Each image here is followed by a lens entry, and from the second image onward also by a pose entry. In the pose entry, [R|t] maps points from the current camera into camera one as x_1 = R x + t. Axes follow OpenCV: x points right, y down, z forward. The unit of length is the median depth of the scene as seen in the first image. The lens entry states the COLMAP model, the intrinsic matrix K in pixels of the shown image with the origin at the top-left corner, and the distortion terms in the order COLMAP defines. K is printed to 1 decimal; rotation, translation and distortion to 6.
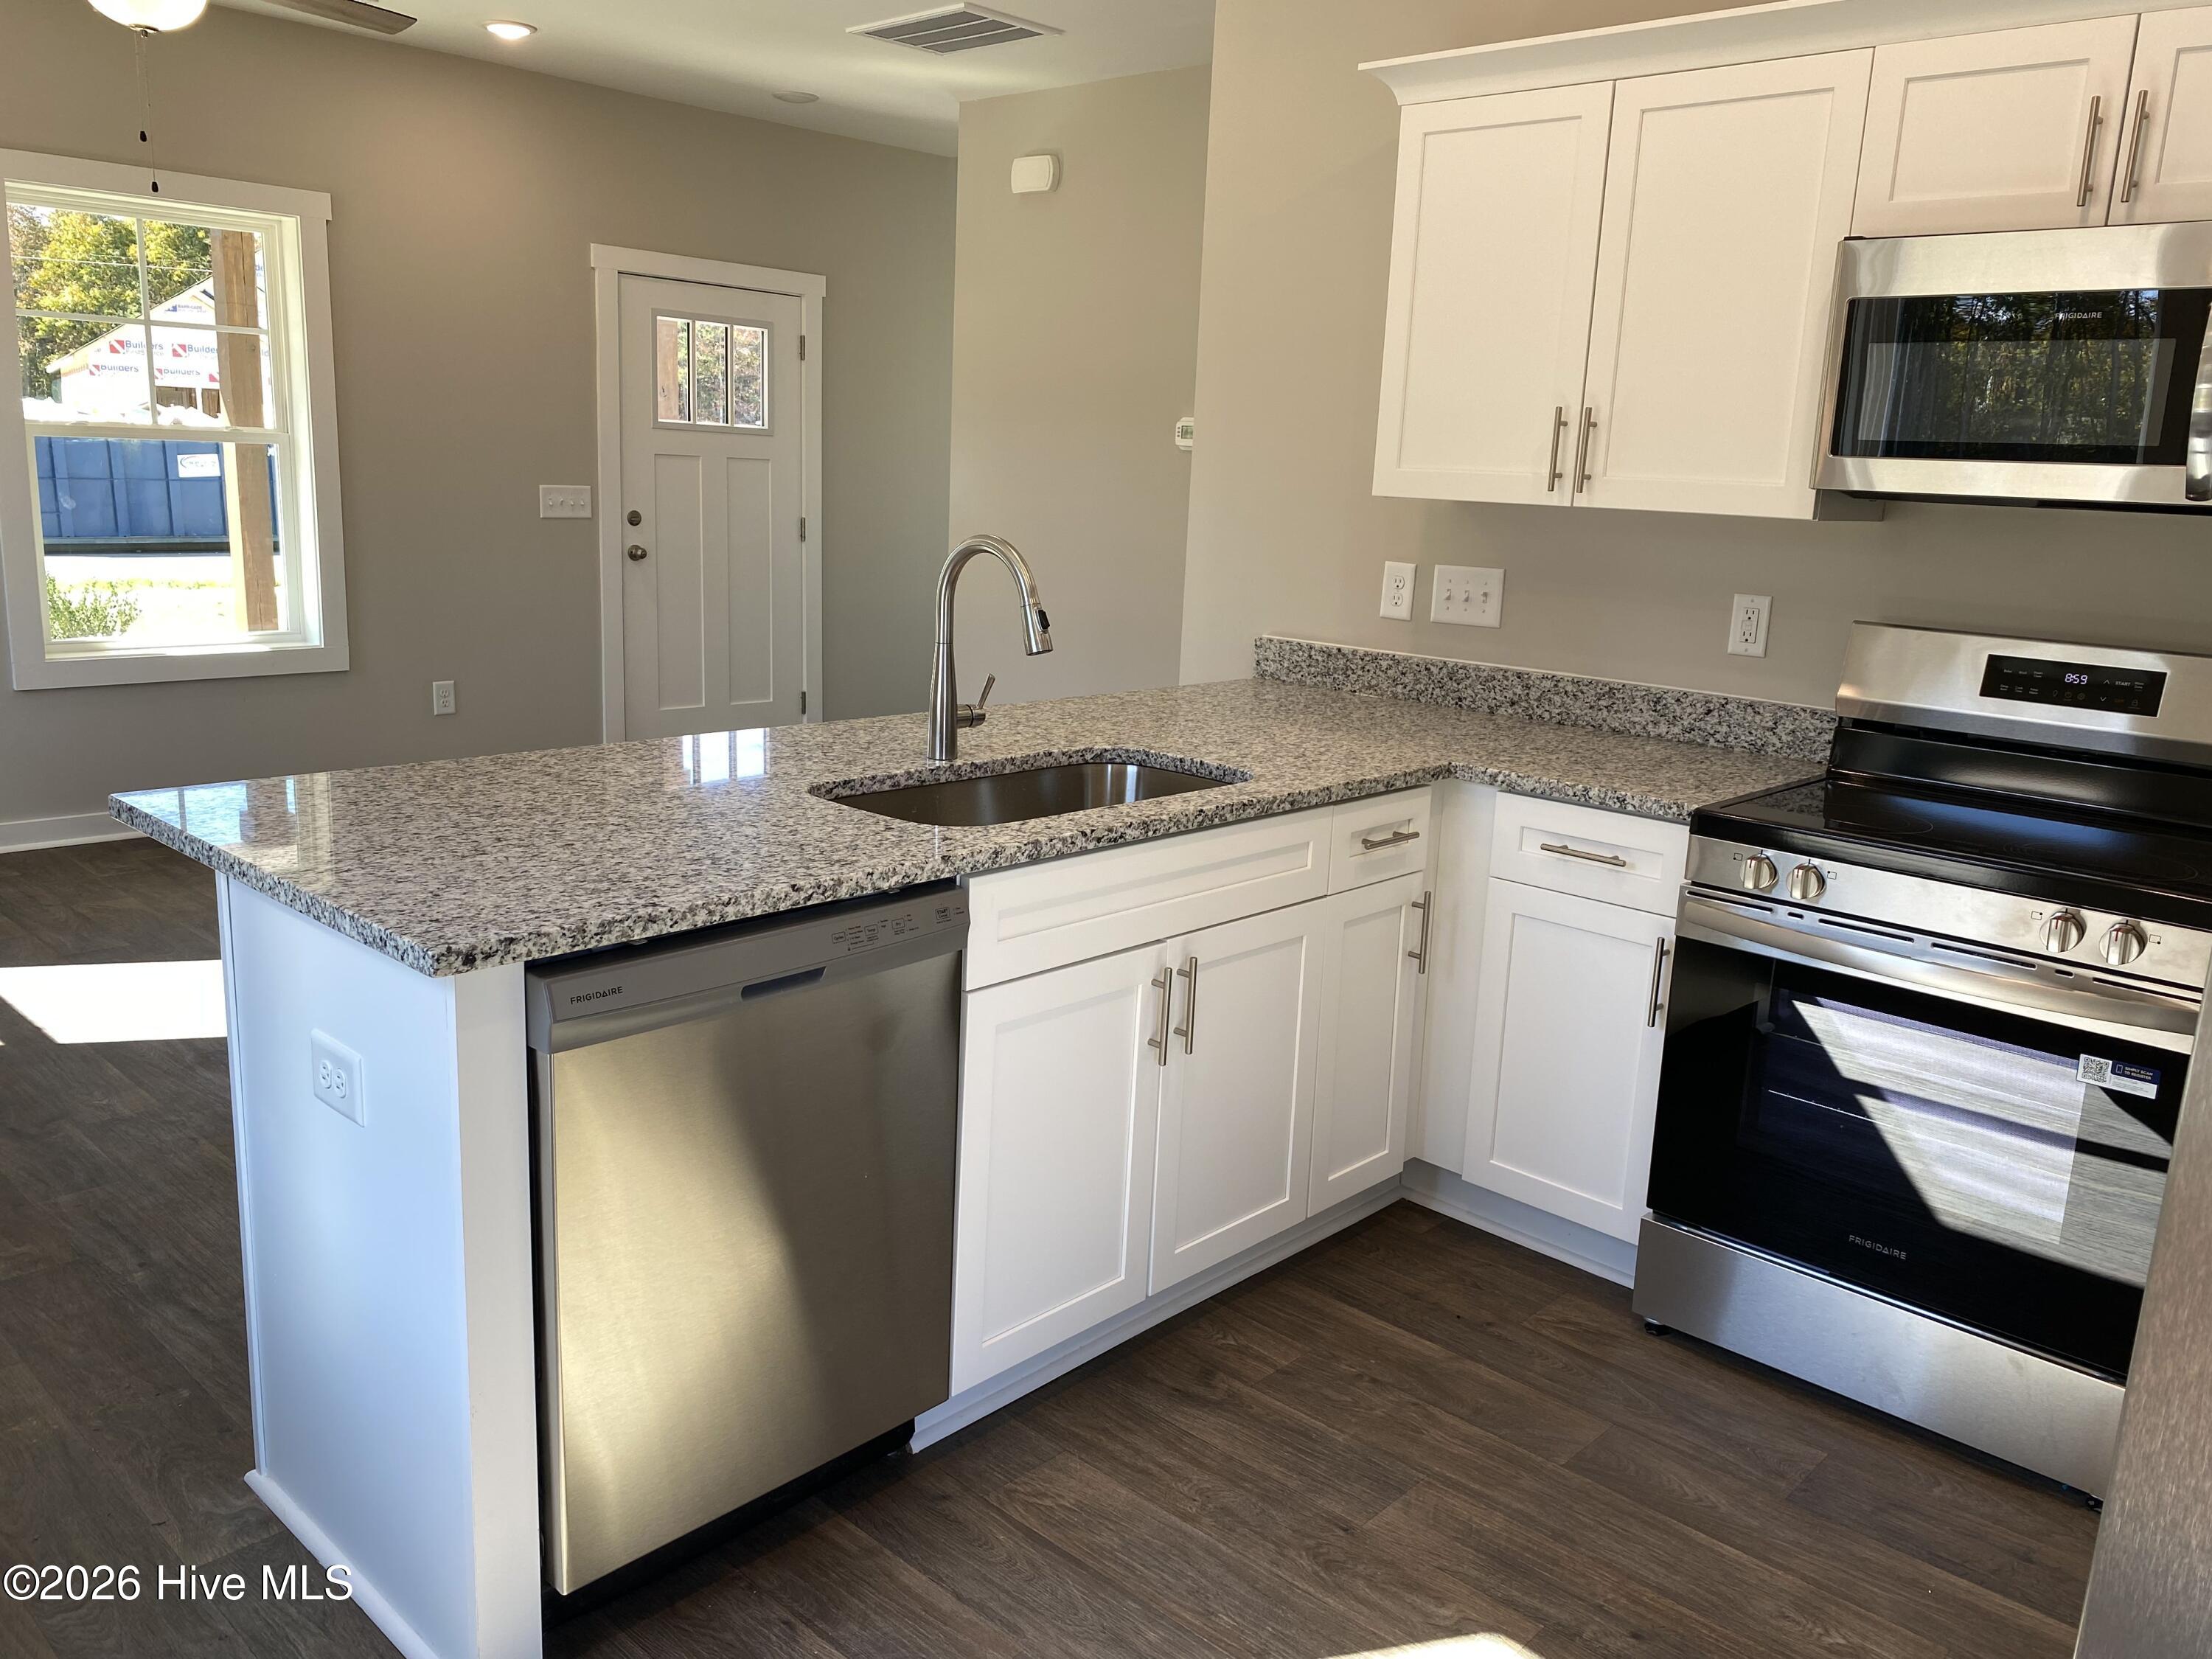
lens RADIAL K [[1678.3, 0, 1129.1], [0, 1678.3, 831.1], [0, 0, 1]] dist [0.063610, -0.108073]
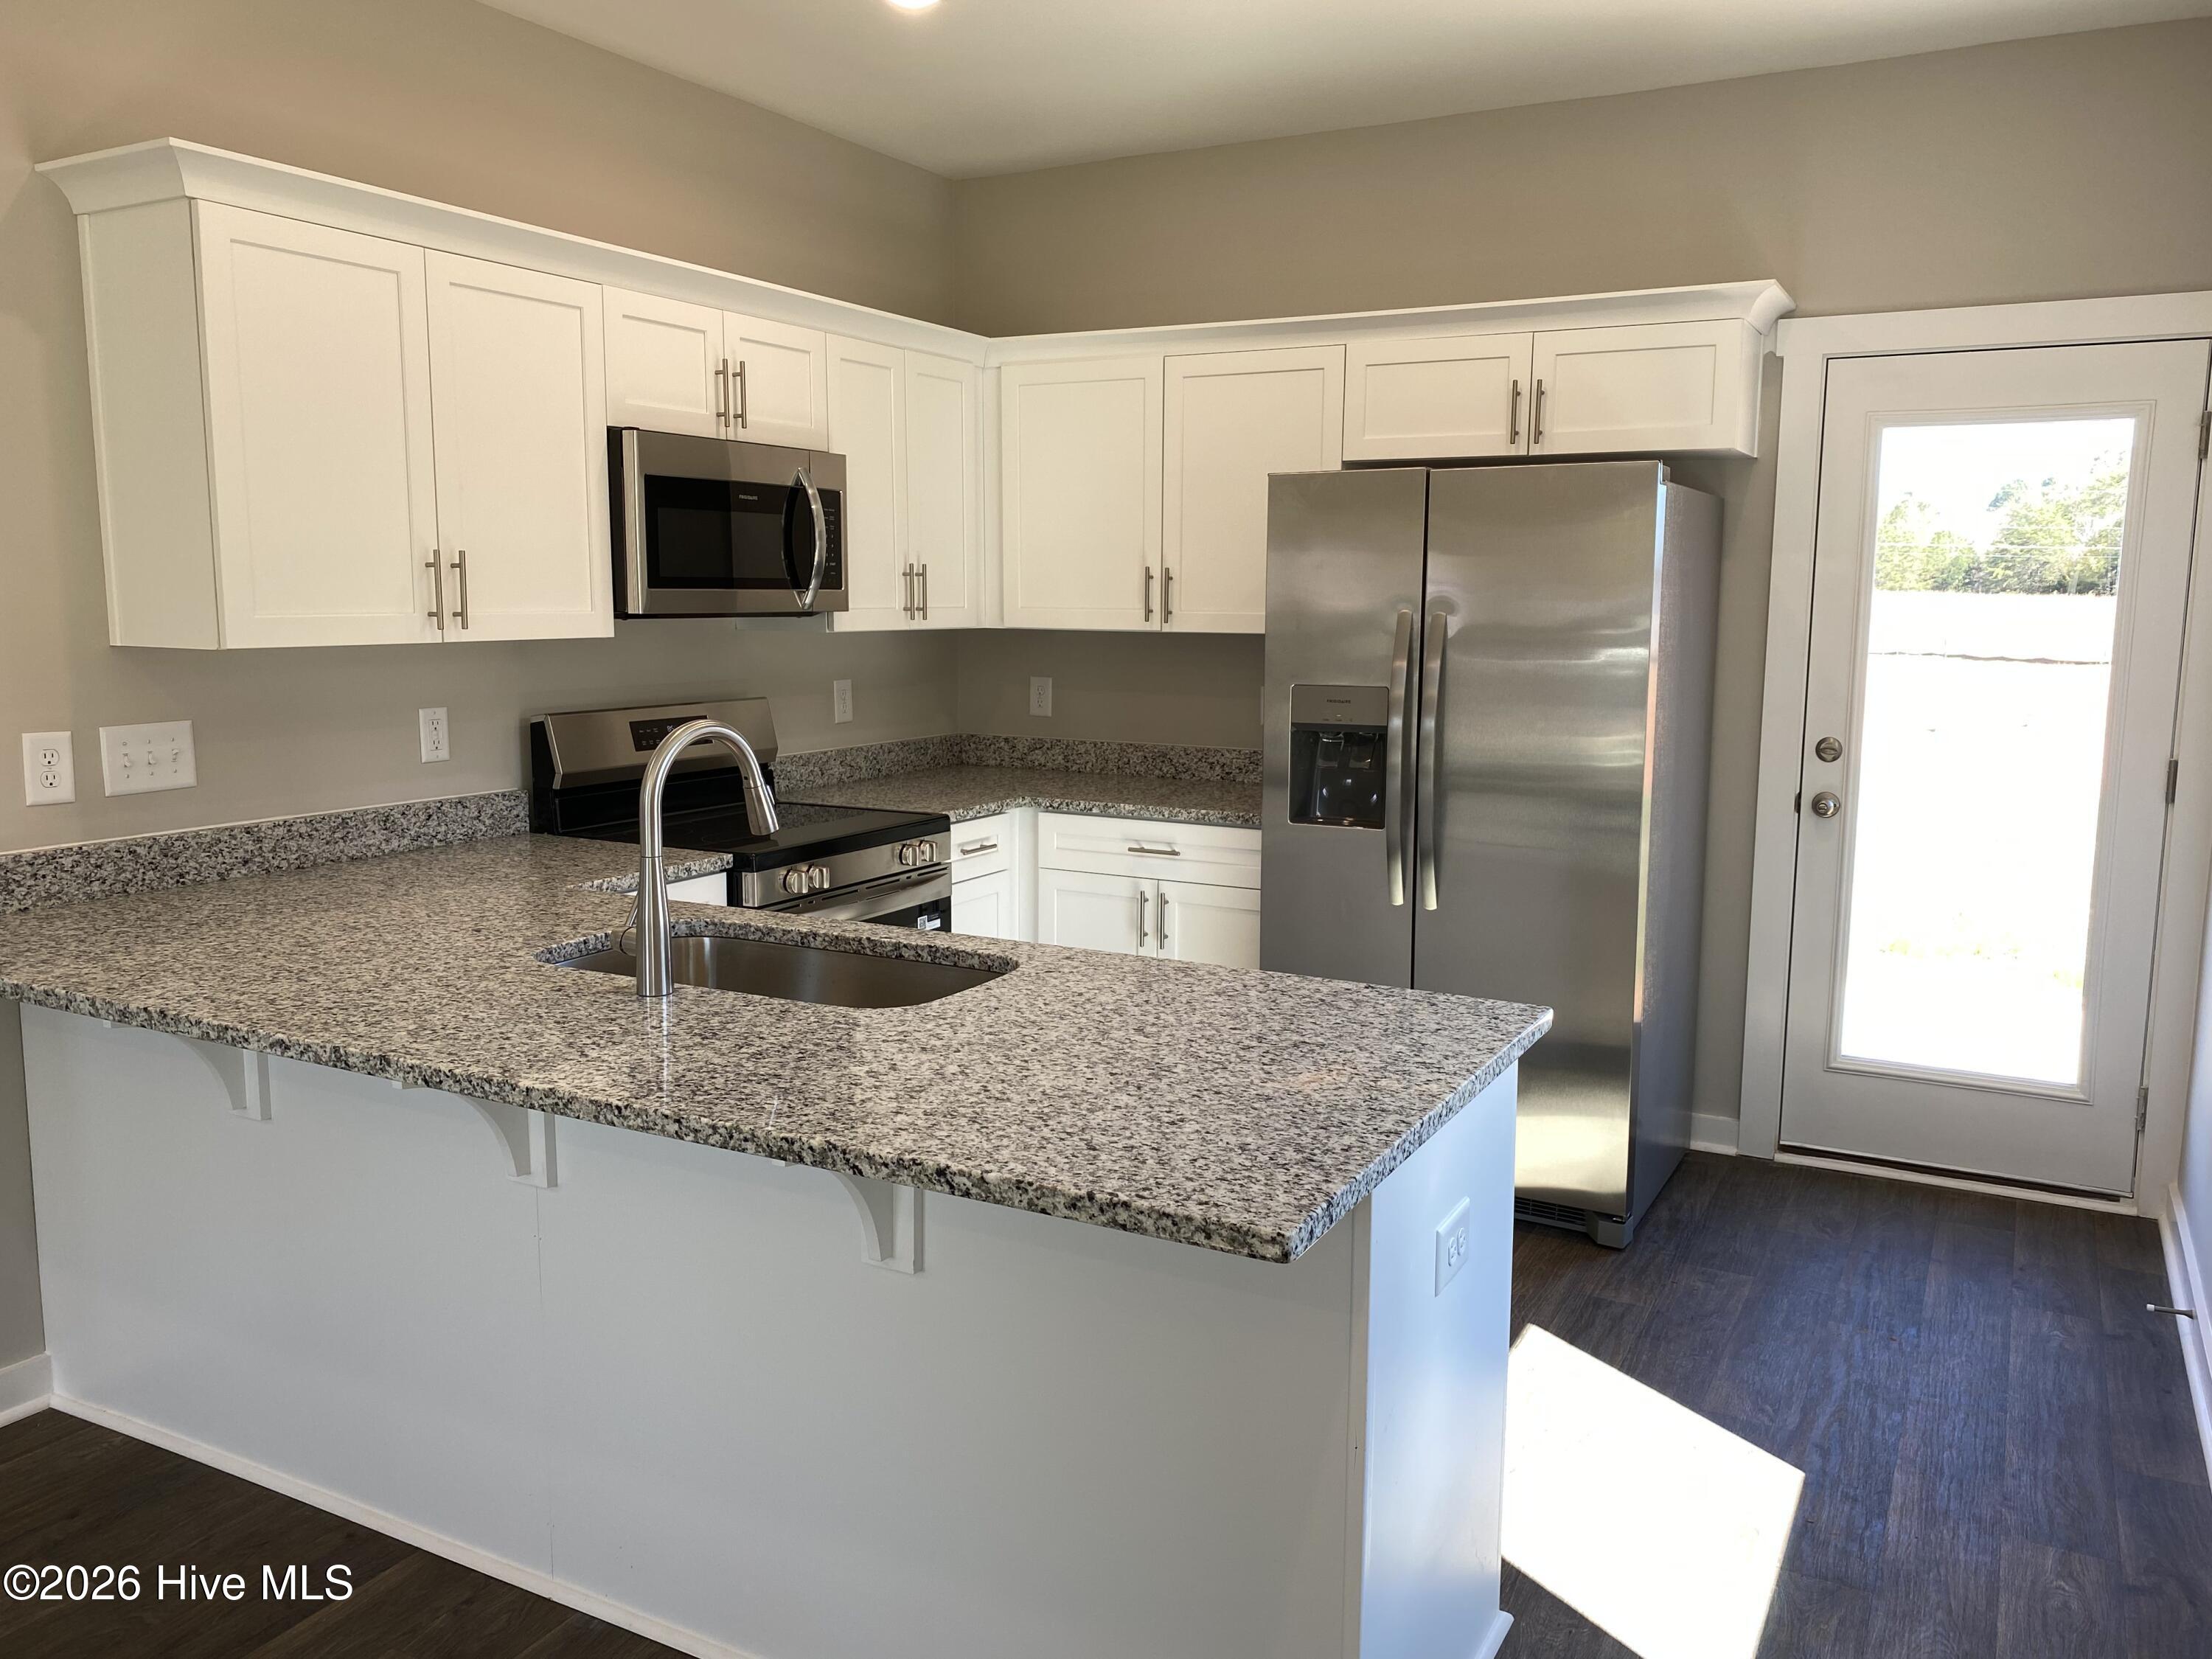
lens RADIAL K [[1712.5, 0, 1113.4], [0, 1712.5, 803.0], [0, 0, 1]] dist [-0.043139, 0.052185]
pose [[-0.246113, -0.161424, 0.955704, -0.747721], [0.197807, 0.956916, 0.212568, -0.206911], [-0.948842, 0.241361, -0.203579, 0.735020]]
